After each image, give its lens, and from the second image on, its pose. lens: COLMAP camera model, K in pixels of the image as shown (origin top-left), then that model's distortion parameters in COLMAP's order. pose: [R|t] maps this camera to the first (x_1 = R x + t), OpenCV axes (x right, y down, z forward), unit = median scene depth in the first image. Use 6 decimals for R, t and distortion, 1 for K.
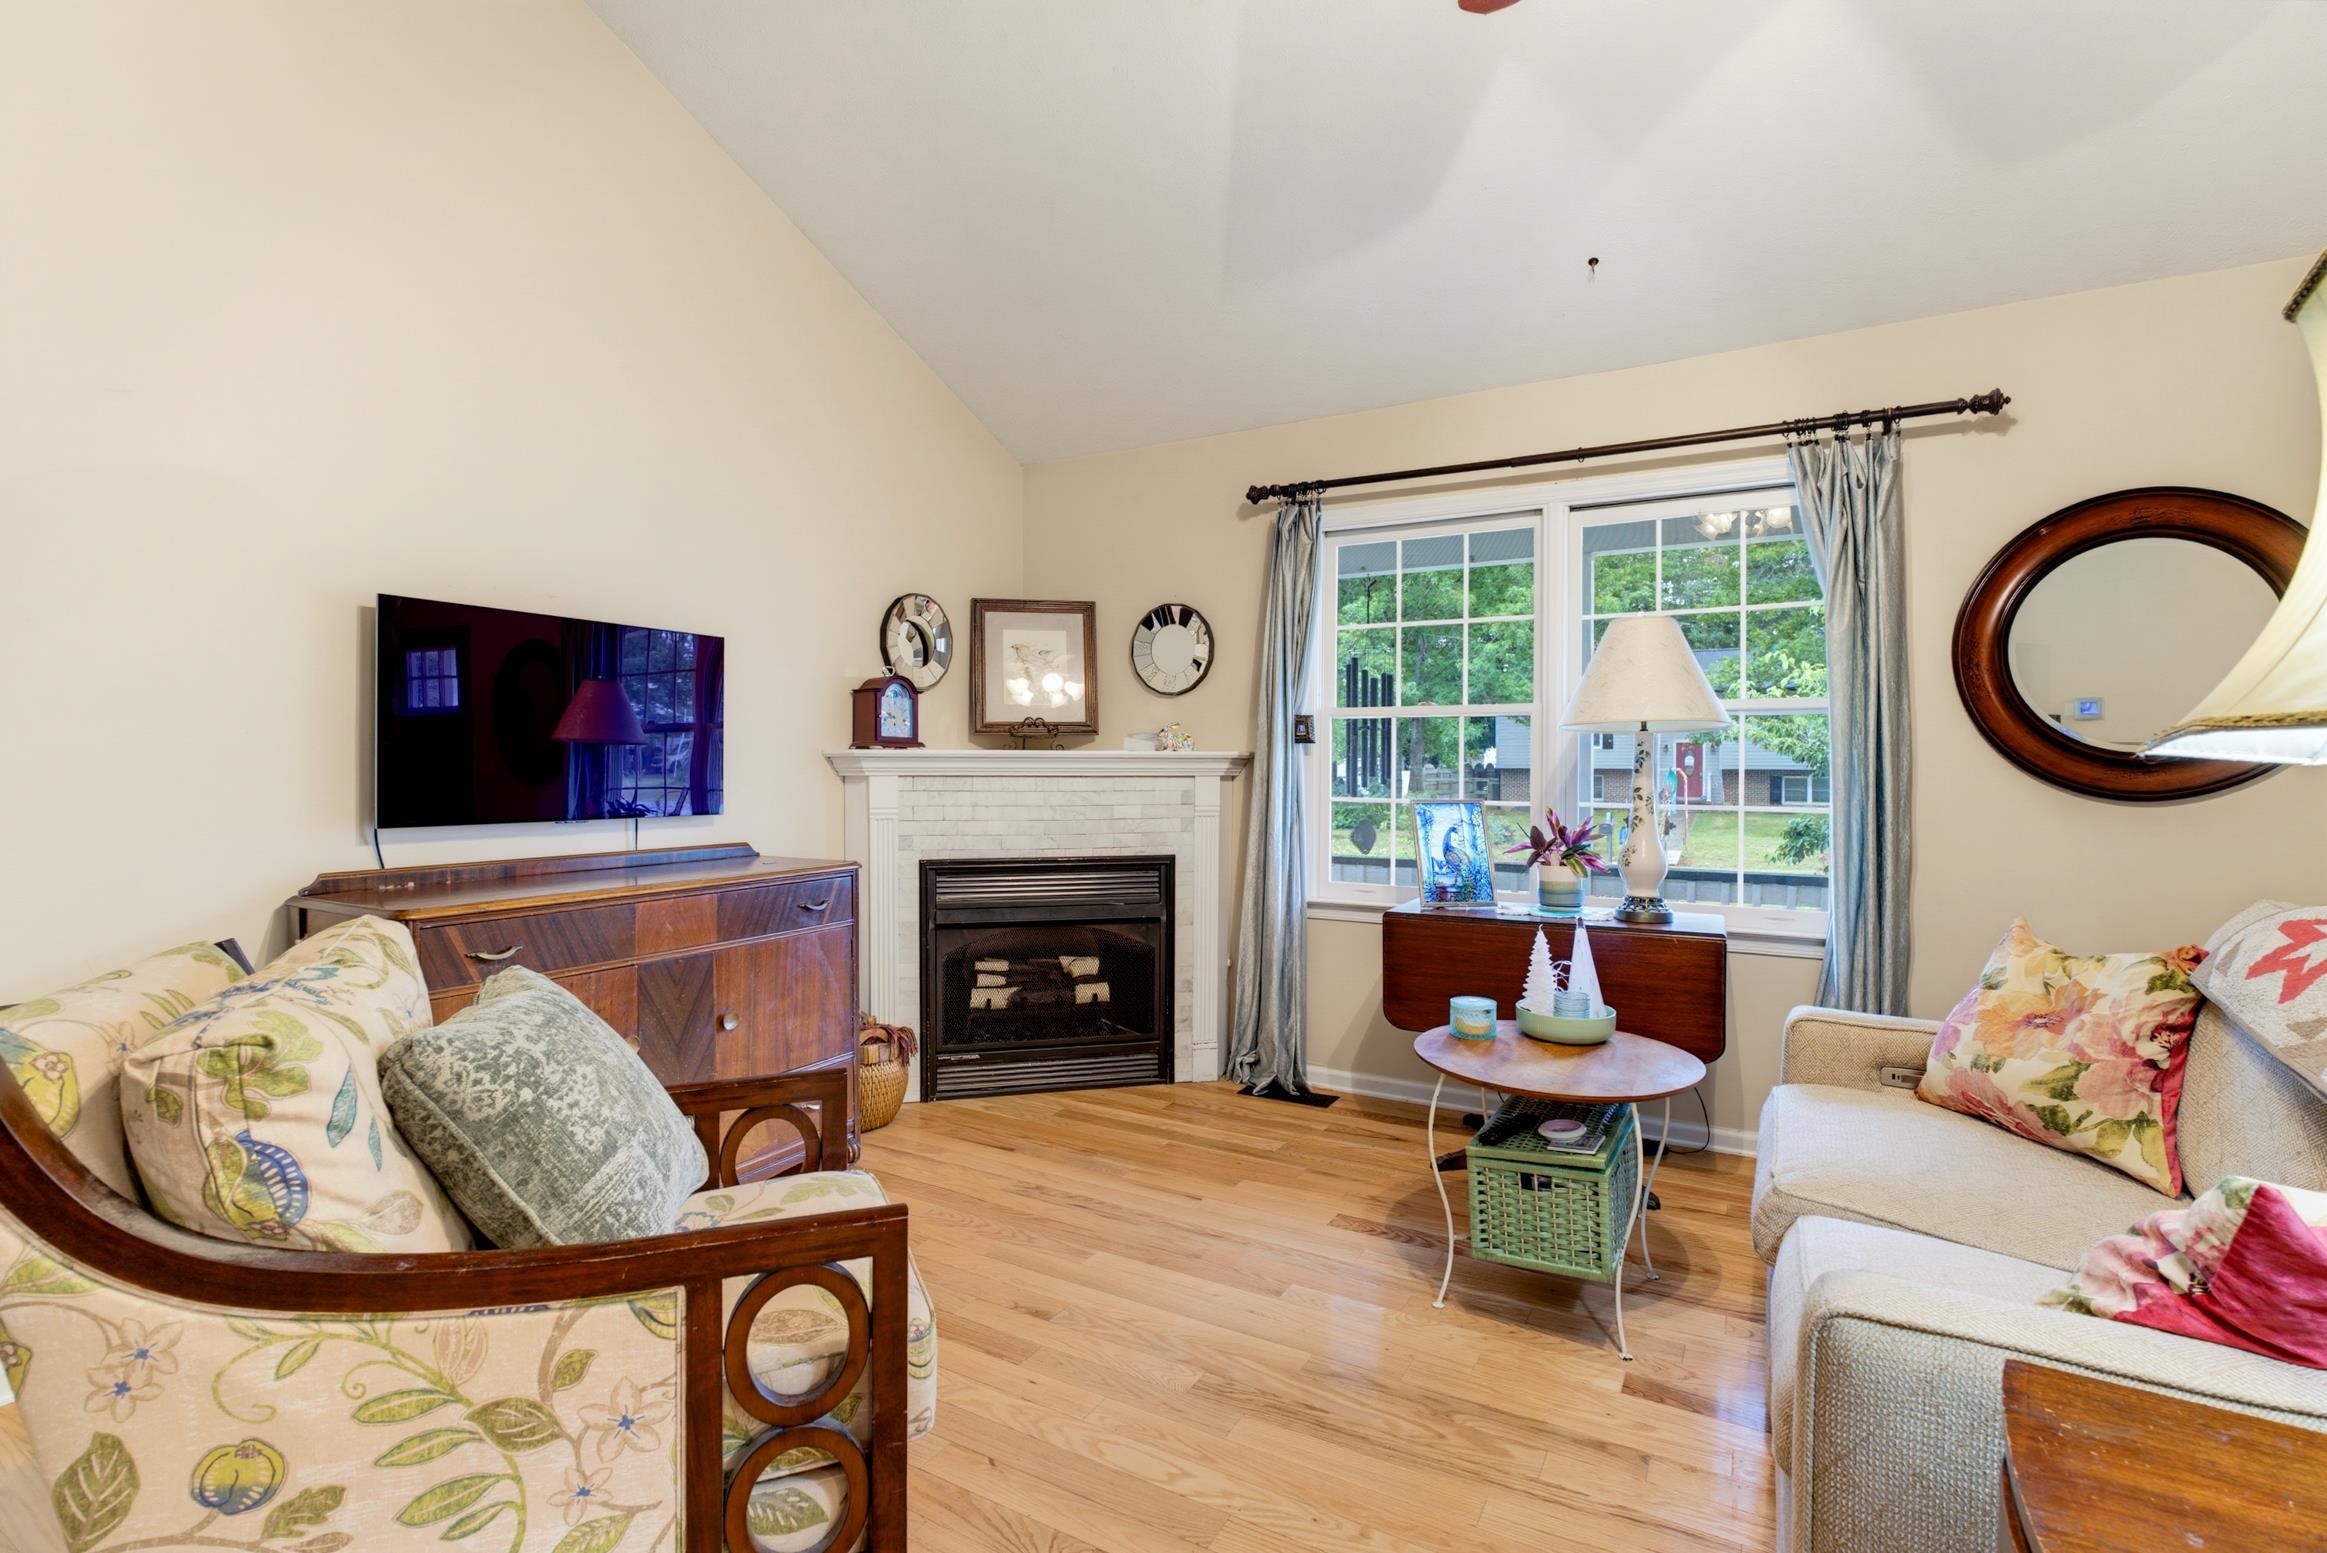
lens RADIAL K [[1065.9, 0, 1158.2], [0, 1065.9, 771.3], [0, 0, 1]] dist [-0.013200, 0.000985]
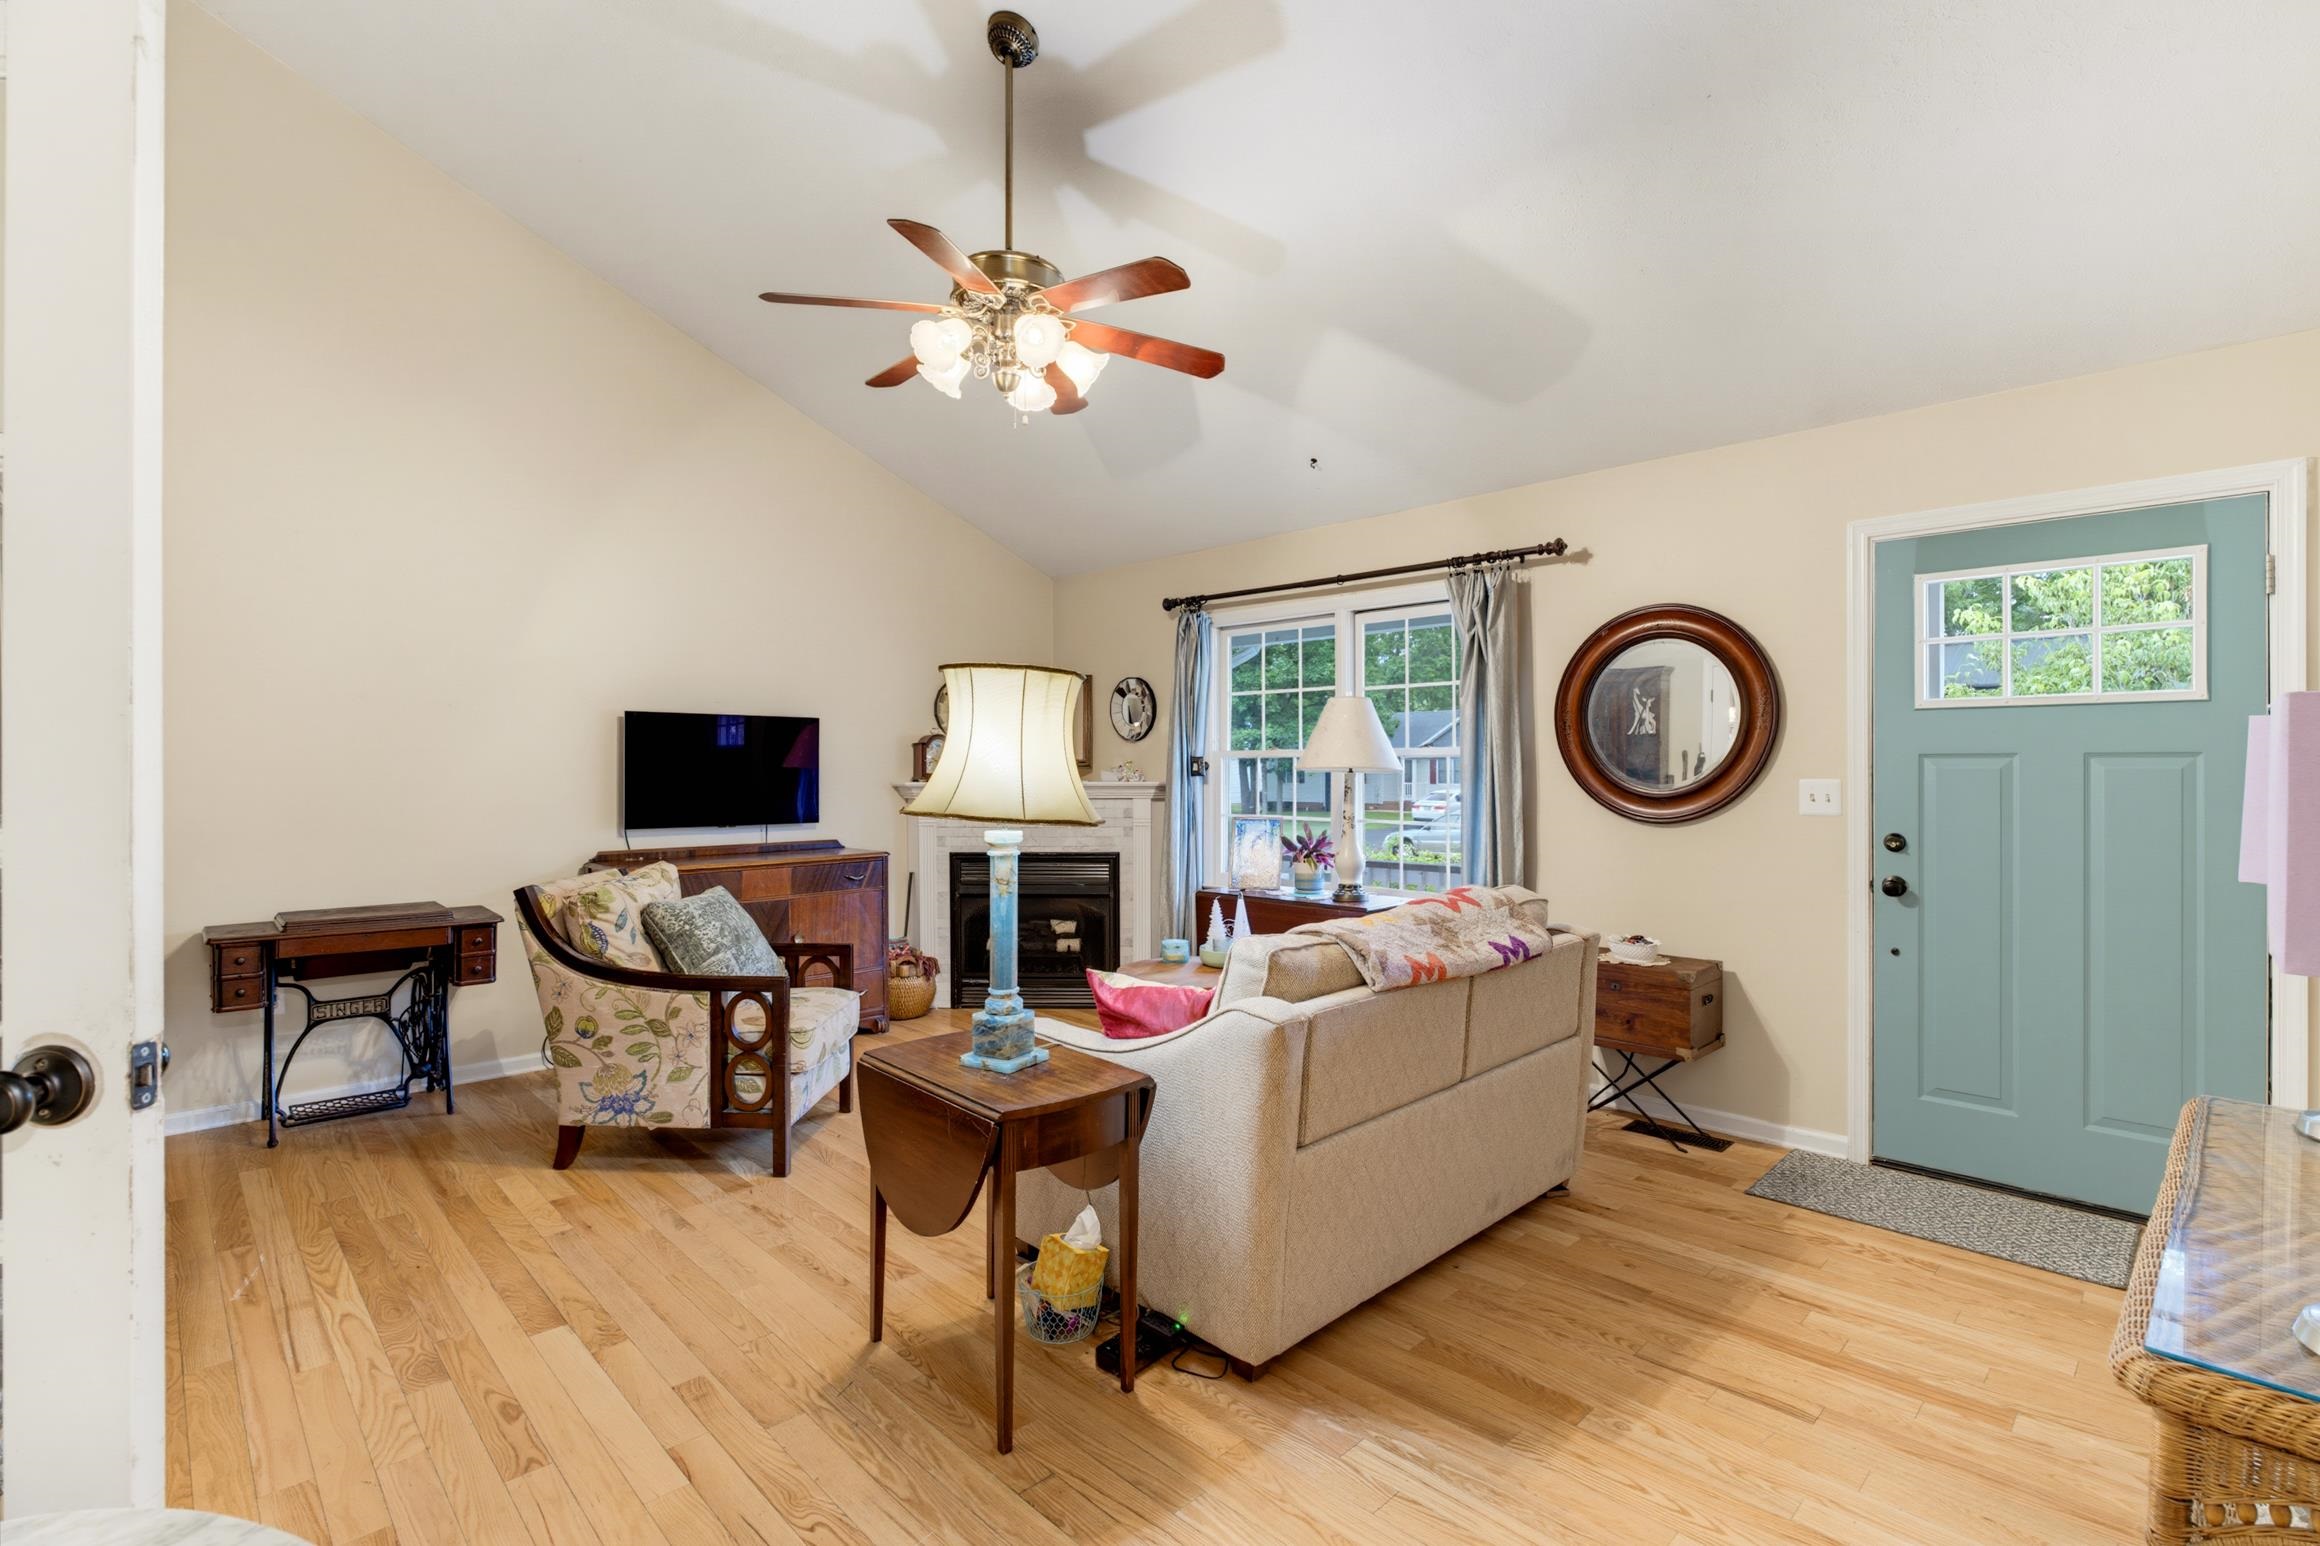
lens RADIAL K [[1067.9, 0, 1168.7], [0, 1067.9, 765.2], [0, 0, 1]] dist [-0.001605, 0.000178]
pose [[0.962183, -0.005078, -0.272355, 0.527001], [0.002619, 0.999952, -0.009391, -0.029802], [0.272390, 0.008323, 0.962151, -0.430647]]
